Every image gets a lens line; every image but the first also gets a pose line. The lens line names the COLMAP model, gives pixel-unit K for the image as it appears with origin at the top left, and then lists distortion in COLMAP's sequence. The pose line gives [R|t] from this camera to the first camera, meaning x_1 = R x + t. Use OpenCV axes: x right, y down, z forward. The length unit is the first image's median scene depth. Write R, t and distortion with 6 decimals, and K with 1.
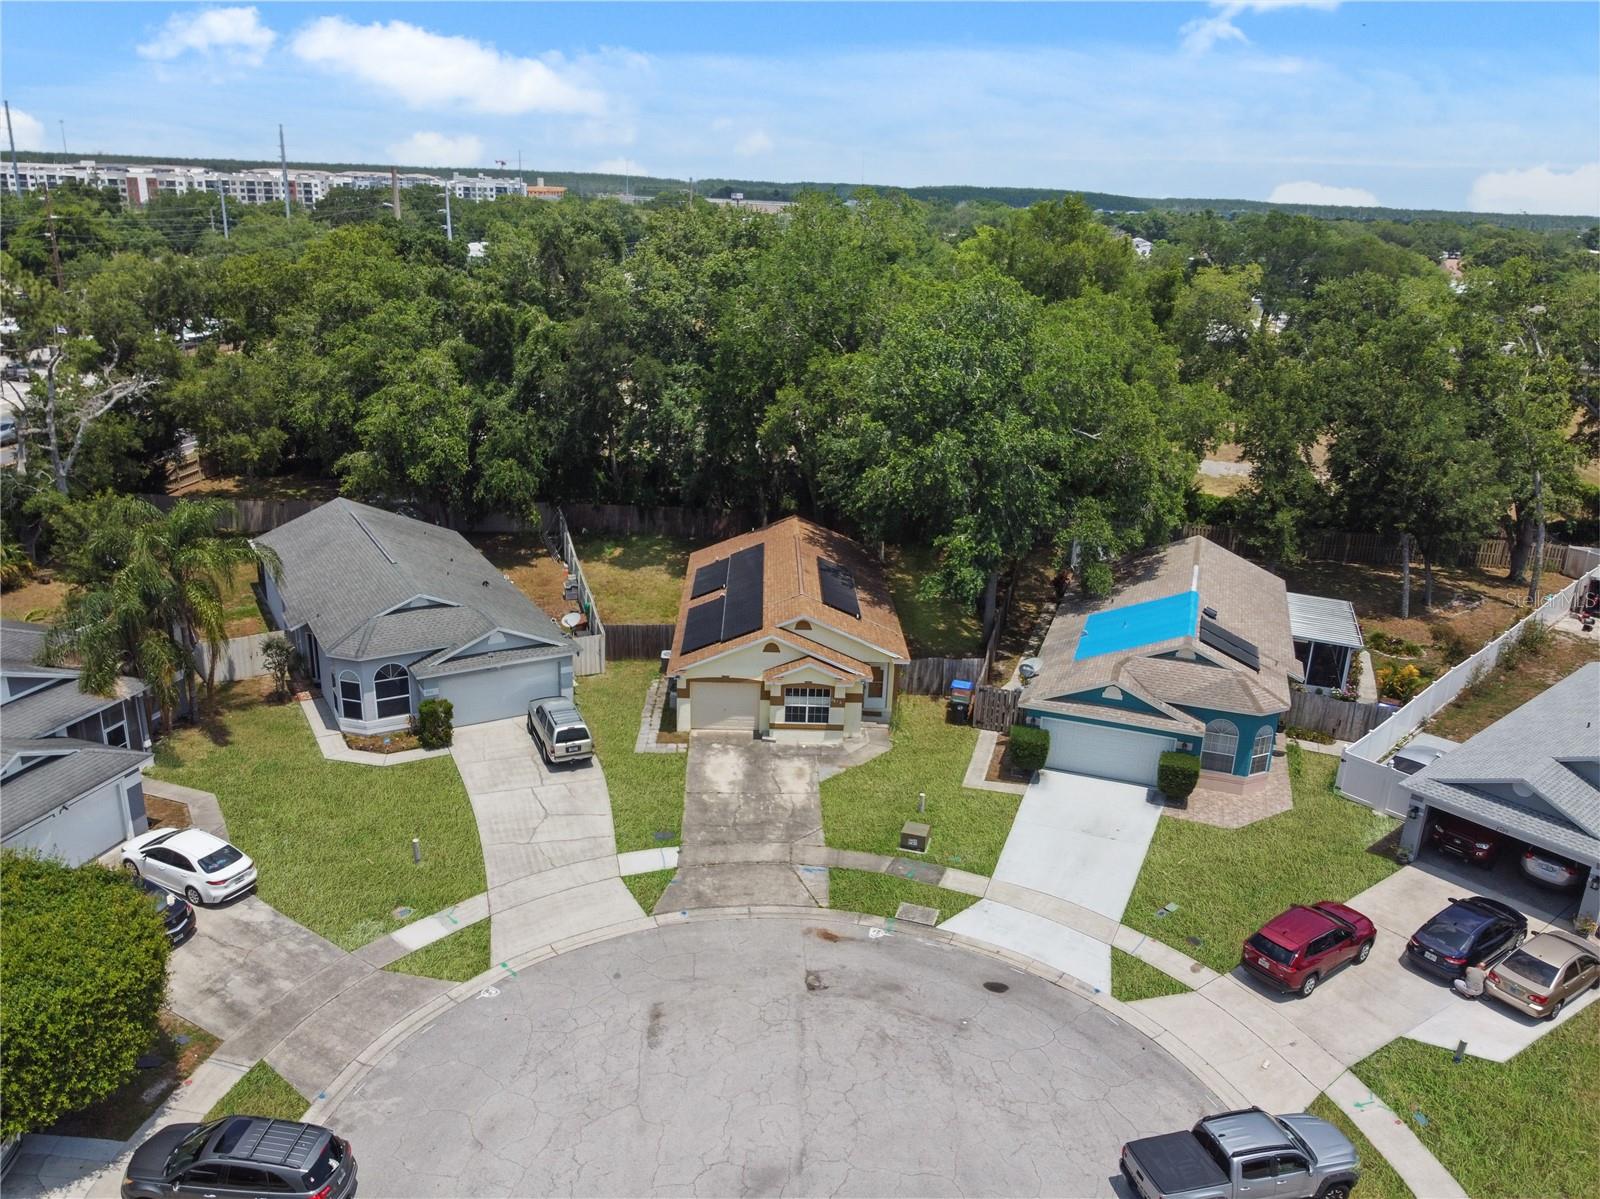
lens RADIAL K [[1217.9, 0, 798.8], [0, 1217.9, 606.4], [0, 0, 1]] dist [-0.006825, 0.002084]
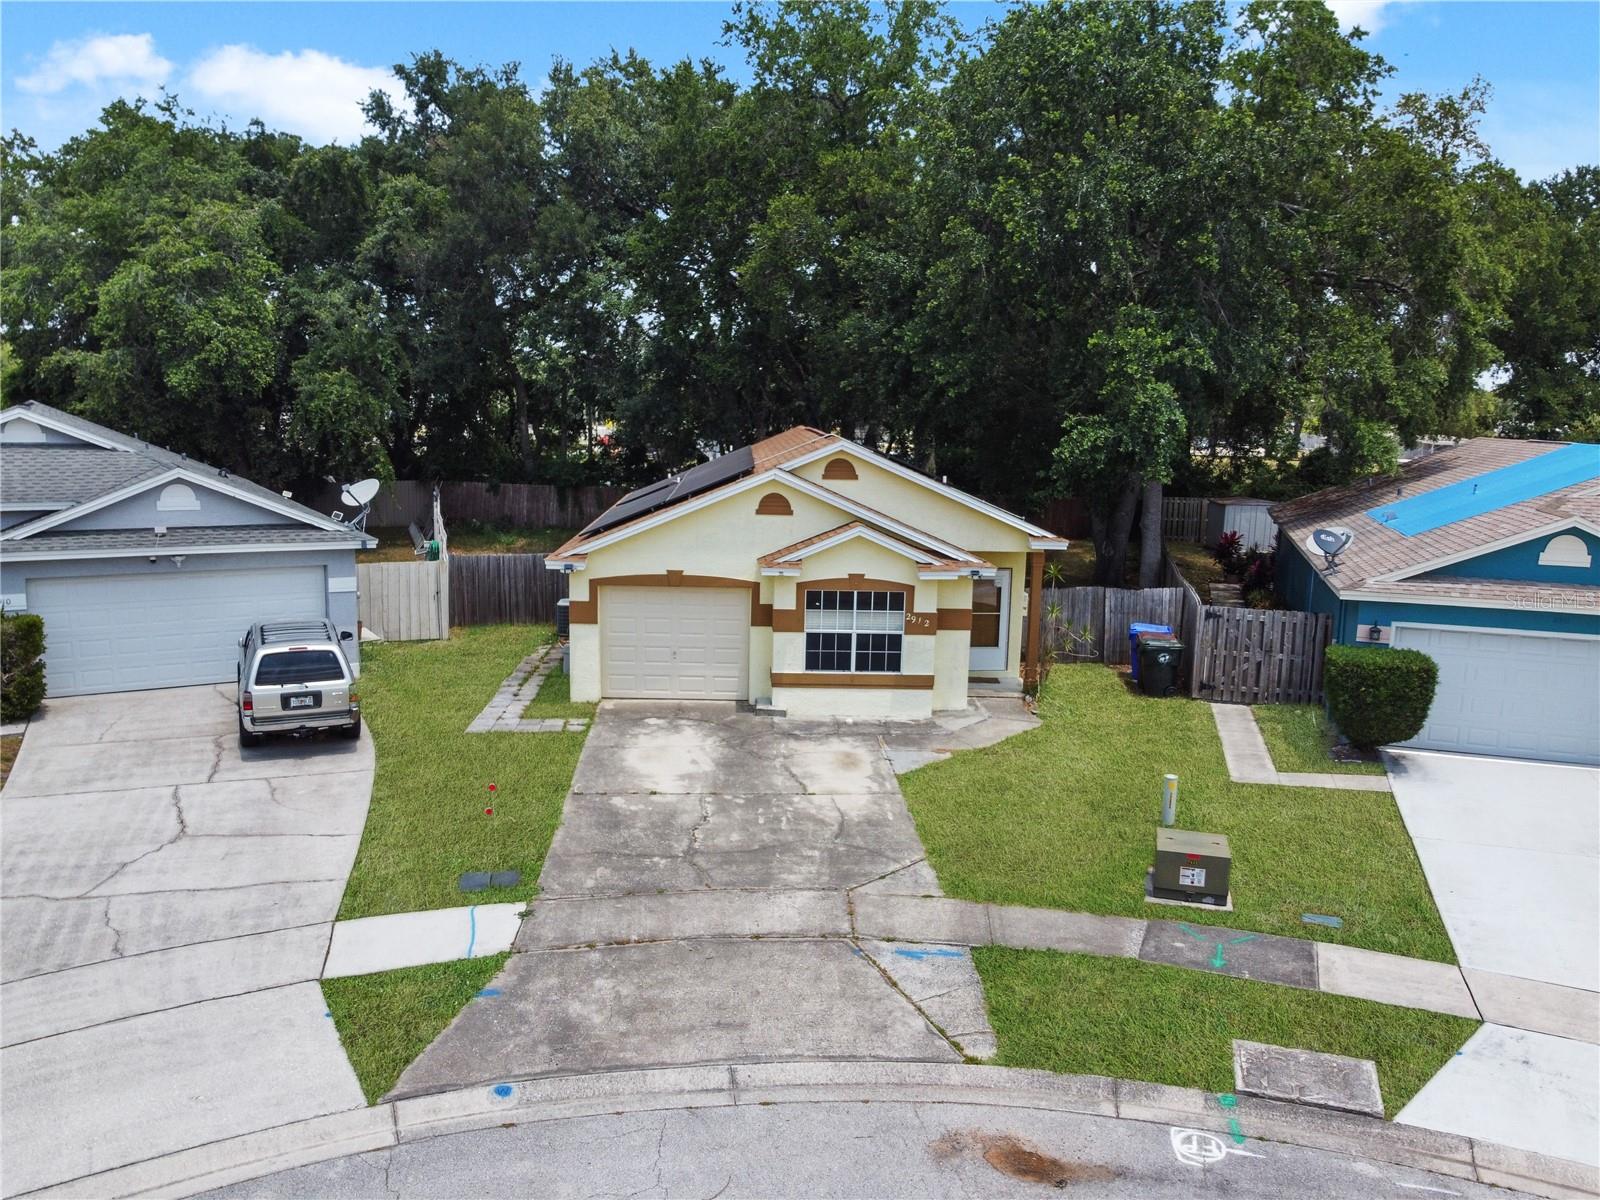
lens RADIAL K [[1217.9, 0, 799.6], [0, 1217.9, 606.0], [0, 0, 1]] dist [-0.006825, 0.002084]
pose [[0.999660, -0.016599, 0.020103, -0.023058], [0.019747, 0.985553, -0.168212, 0.151346], [-0.017021, 0.168552, 0.985546, 0.559274]]
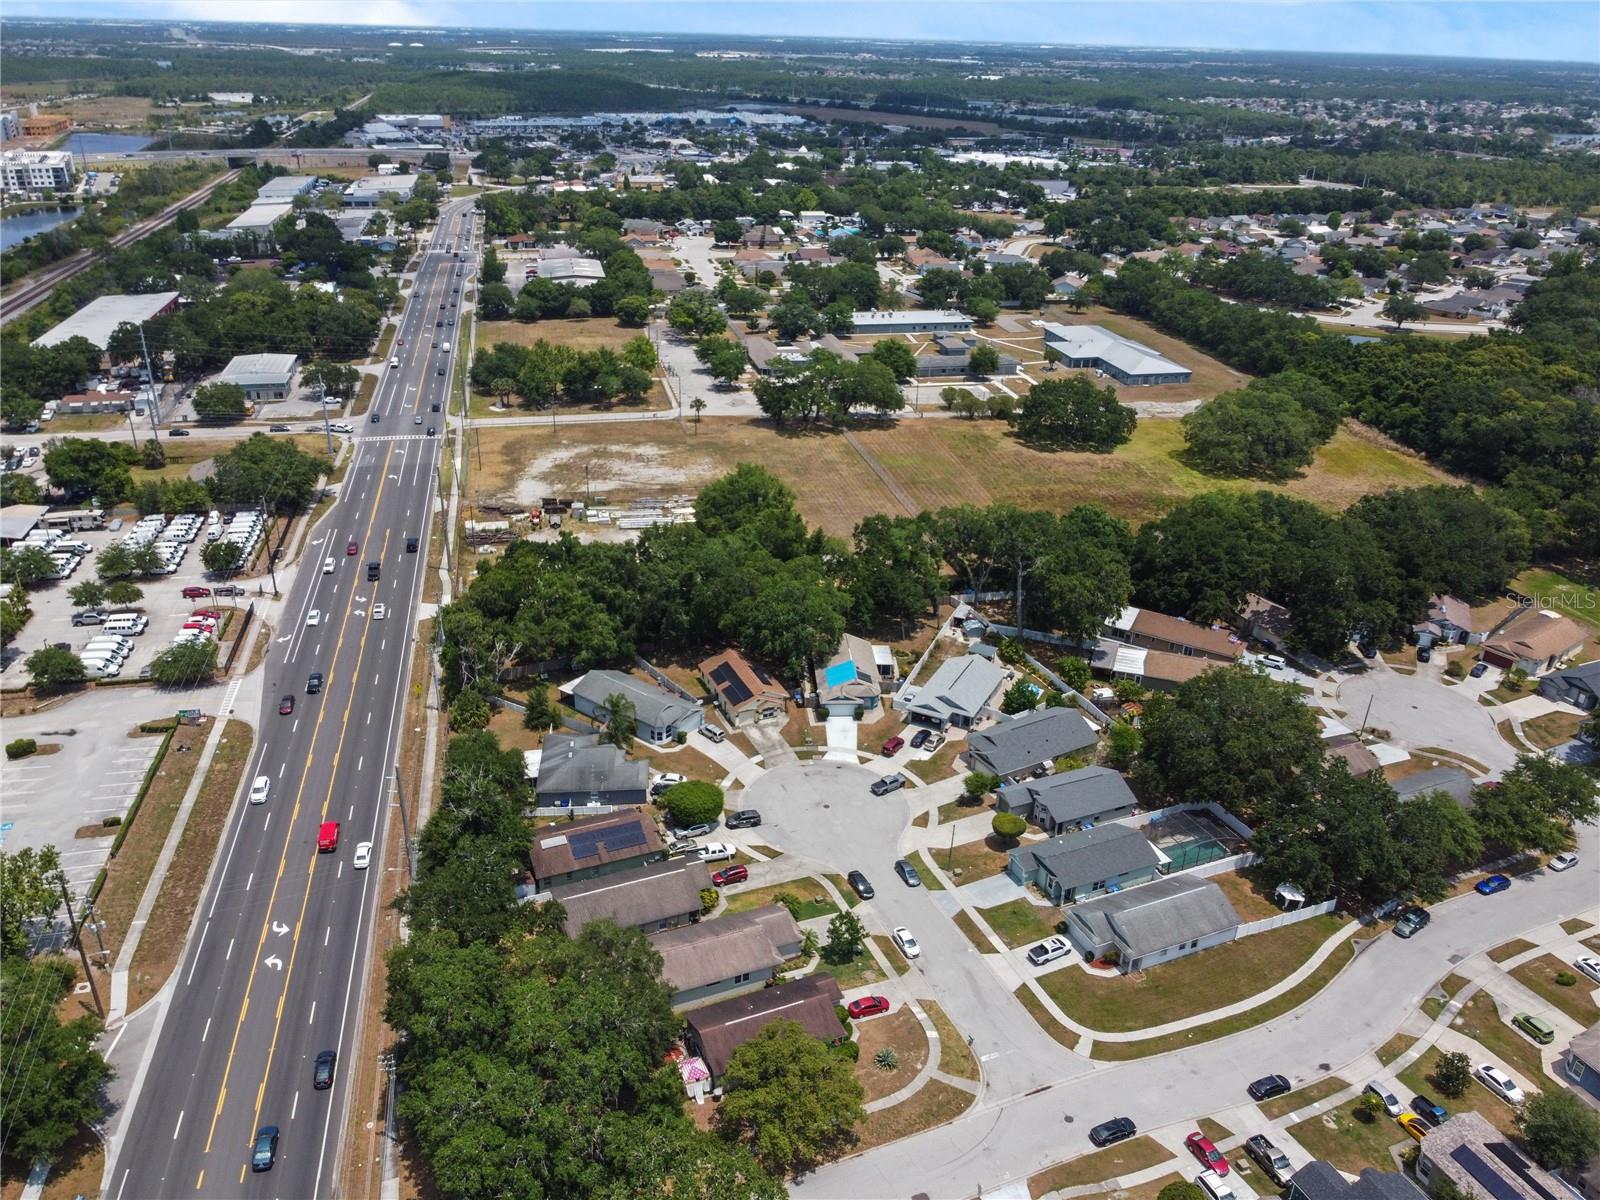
lens RADIAL K [[1217.9, 0, 794.2], [0, 1217.9, 604.0], [0, 0, 1]] dist [-0.006825, 0.002084]
pose [[0.926016, -0.172068, 0.335986, -1.186818], [0.130496, 0.981112, 0.142794, -0.820435], [-0.354210, -0.088385, 0.930980, -2.674457]]
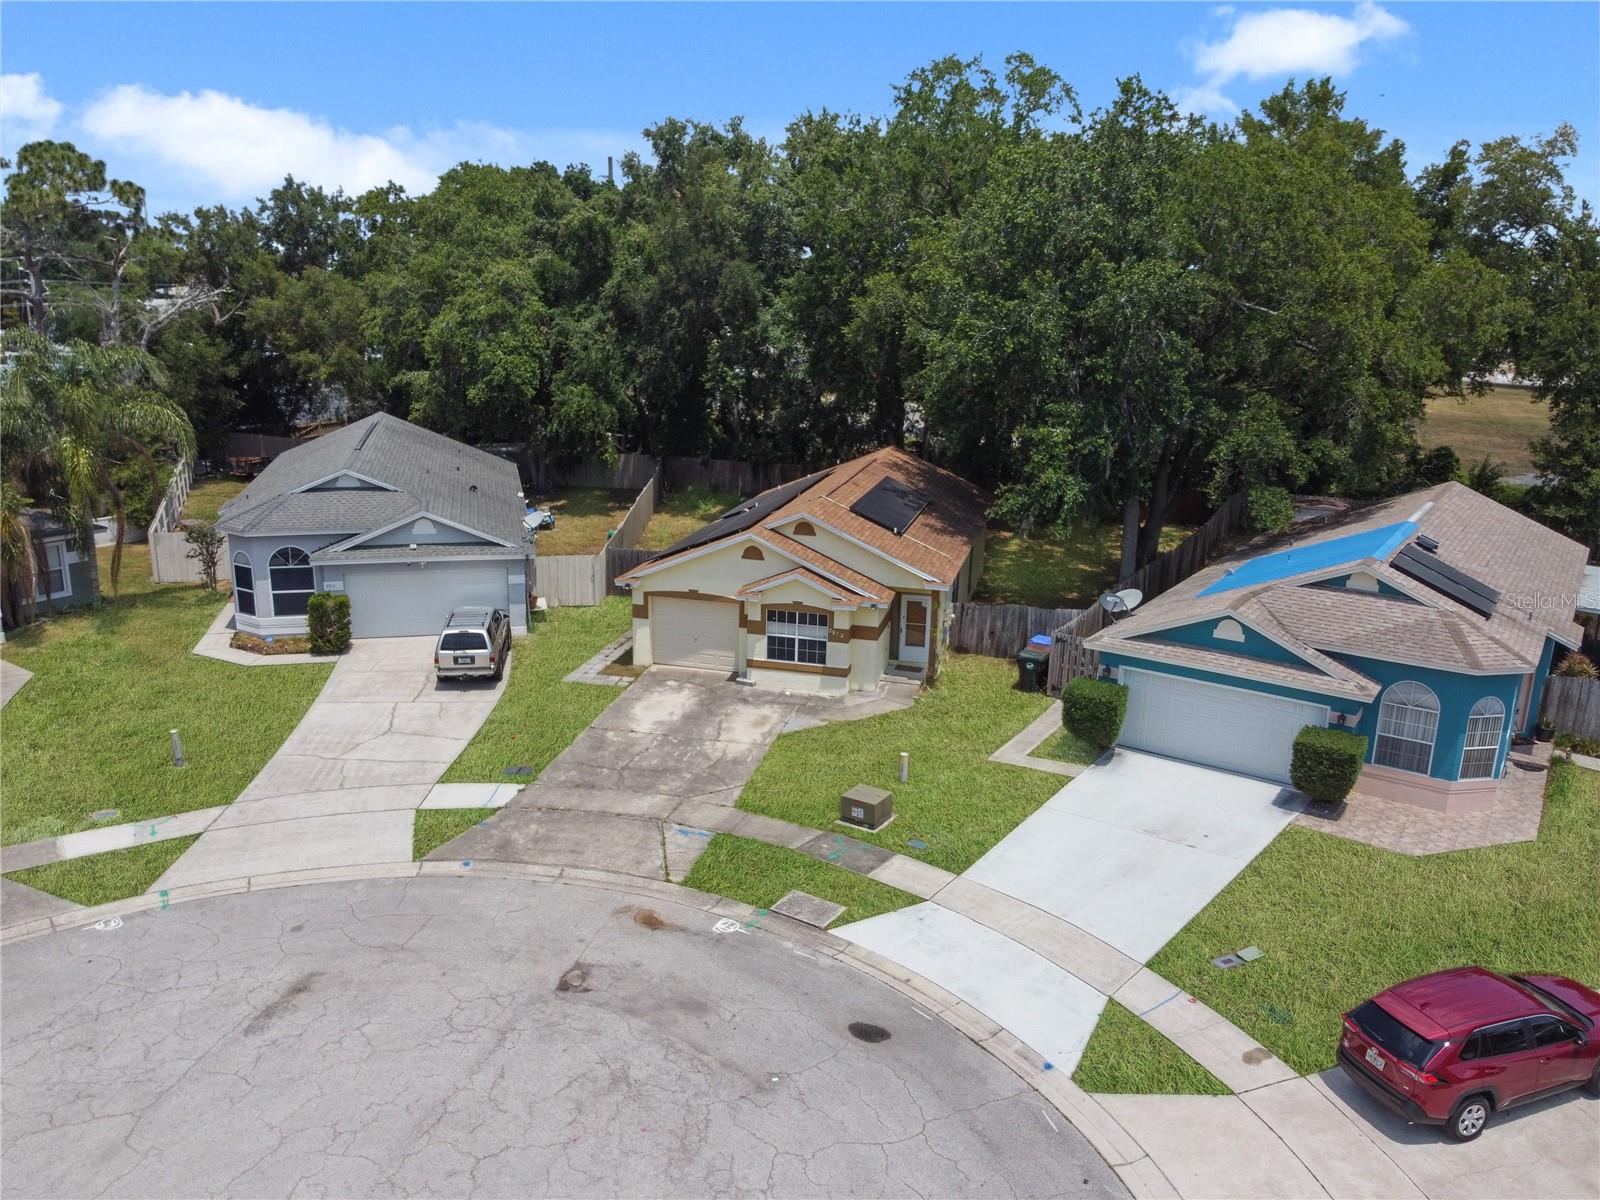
lens RADIAL K [[1217.9, 0, 800.8], [0, 1217.9, 610.1], [0, 0, 1]] dist [-0.006825, 0.002084]
pose [[0.964288, 0.056468, -0.258766, 0.197839], [-0.075793, 0.994982, -0.065317, 0.114481], [0.253779, 0.082597, 0.963729, 0.313455]]
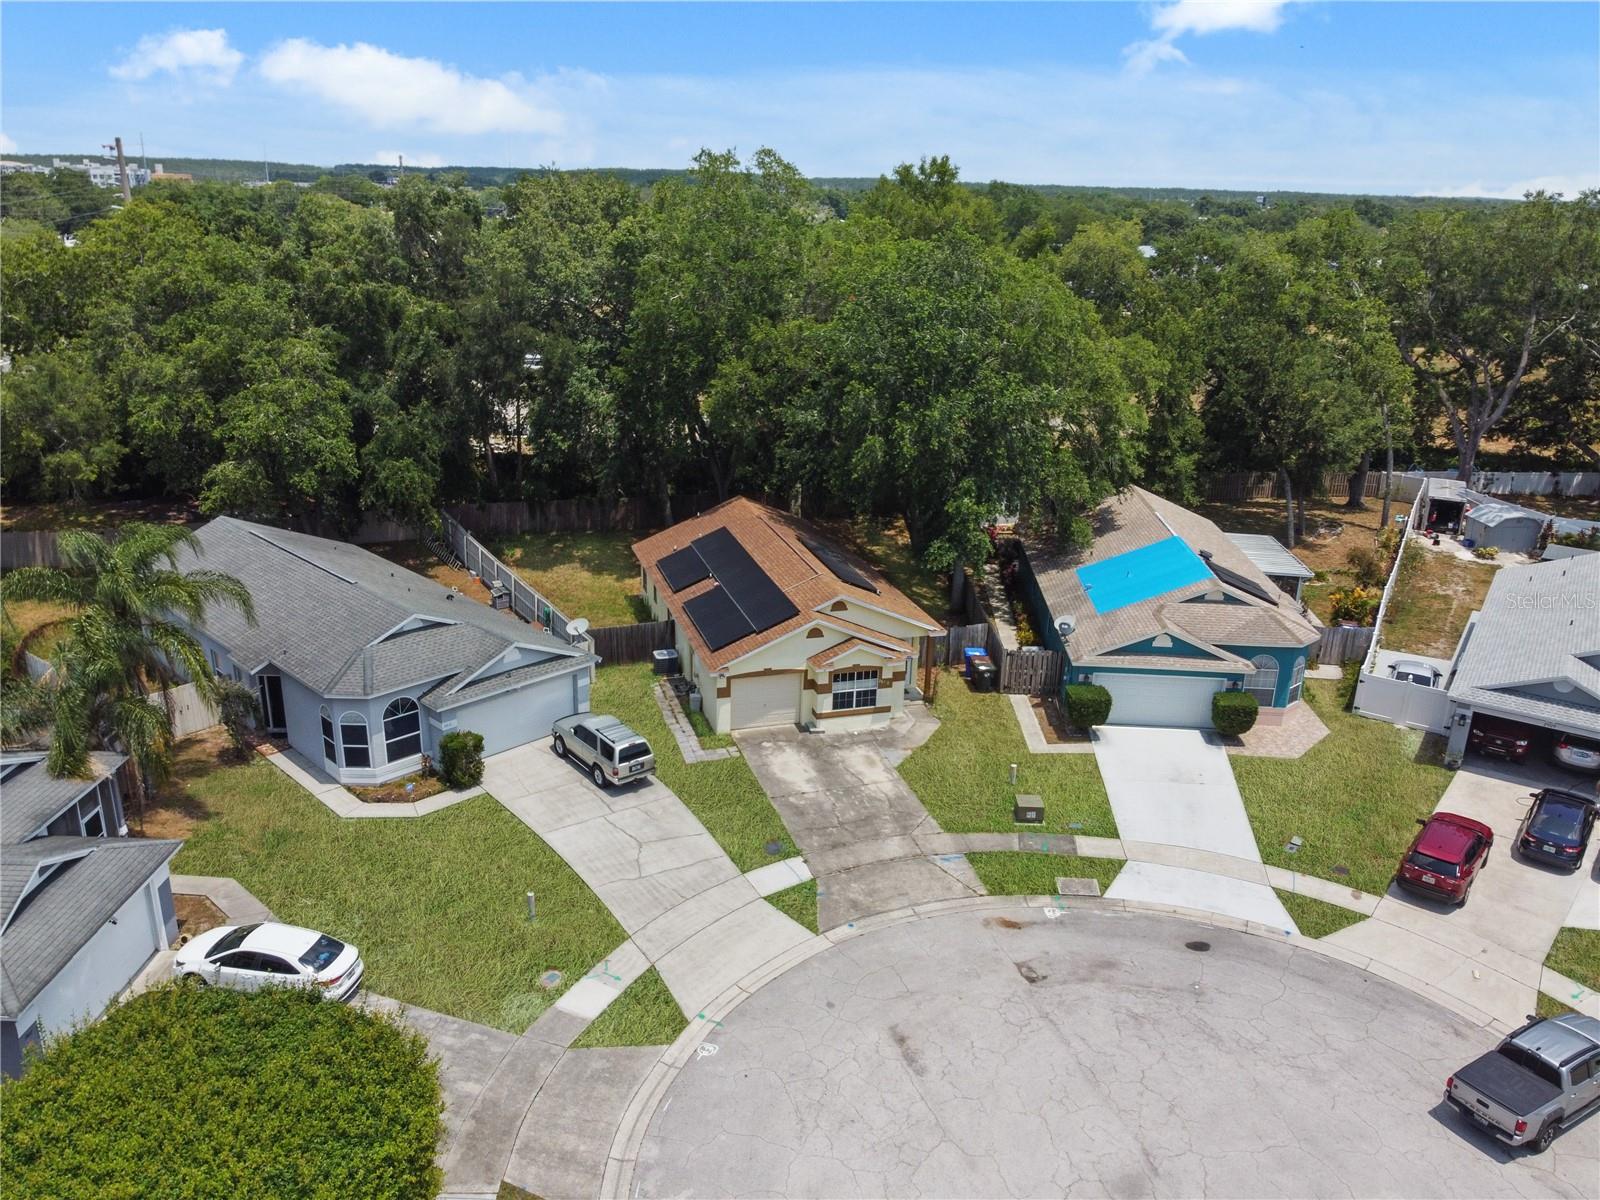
lens RADIAL K [[1217.9, 0, 797.3], [0, 1217.9, 605.8], [0, 0, 1]] dist [-0.006825, 0.002084]
pose [[0.963471, -0.099731, 0.248551, -0.269951], [0.096619, 0.995014, 0.024718, -0.011664], [-0.249777, 0.000200, 0.968303, 0.096863]]
